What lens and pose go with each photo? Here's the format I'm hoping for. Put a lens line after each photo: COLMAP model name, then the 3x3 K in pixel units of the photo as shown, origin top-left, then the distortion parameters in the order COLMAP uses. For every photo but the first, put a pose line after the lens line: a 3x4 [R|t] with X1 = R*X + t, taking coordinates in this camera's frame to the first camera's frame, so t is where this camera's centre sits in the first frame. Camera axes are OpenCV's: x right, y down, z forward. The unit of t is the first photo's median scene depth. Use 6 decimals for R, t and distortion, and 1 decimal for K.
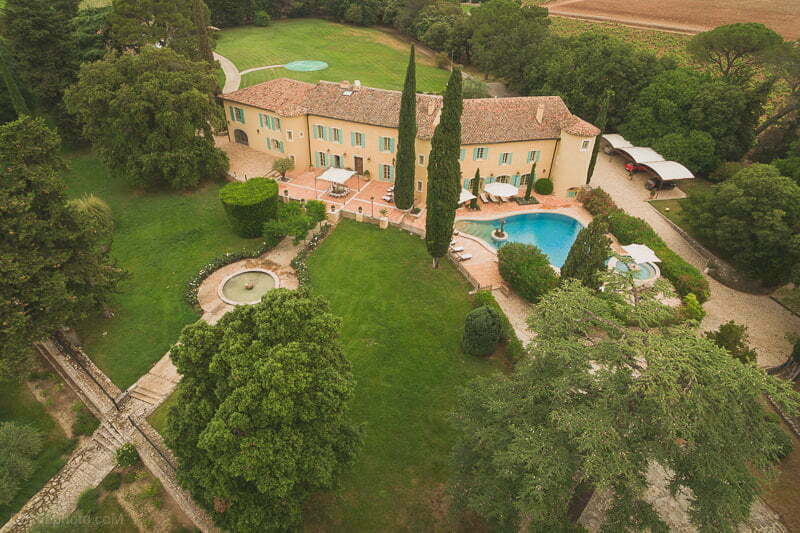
lens RADIAL K [[452.3, 0, 400.0], [0, 452.3, 266.5], [0, 0, 1]] dist [-0.018056, 0.002932]
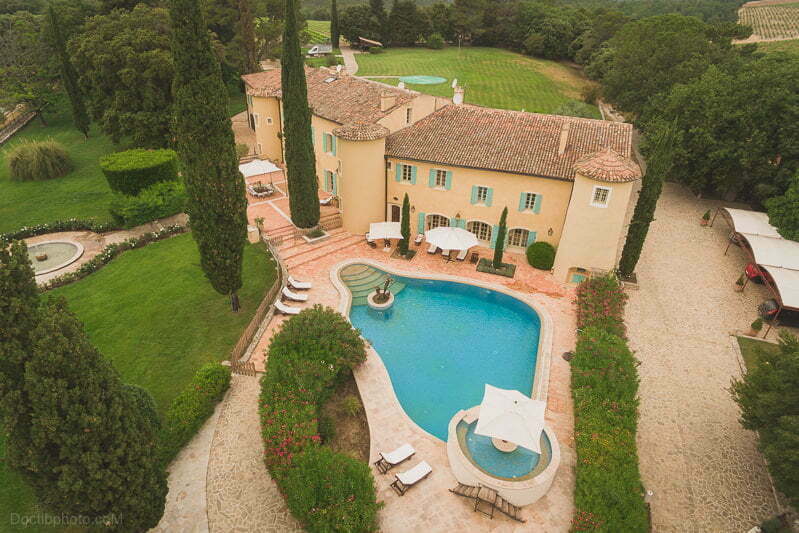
lens RADIAL K [[451.7, 0, 399.5], [0, 451.7, 266.5], [0, 0, 1]] dist [-0.018056, 0.002932]
pose [[0.855894, 0.270505, -0.440763, 0.442903], [-0.312541, 0.949598, -0.024118, -0.093499], [0.412024, 0.158399, 0.897300, 0.402499]]
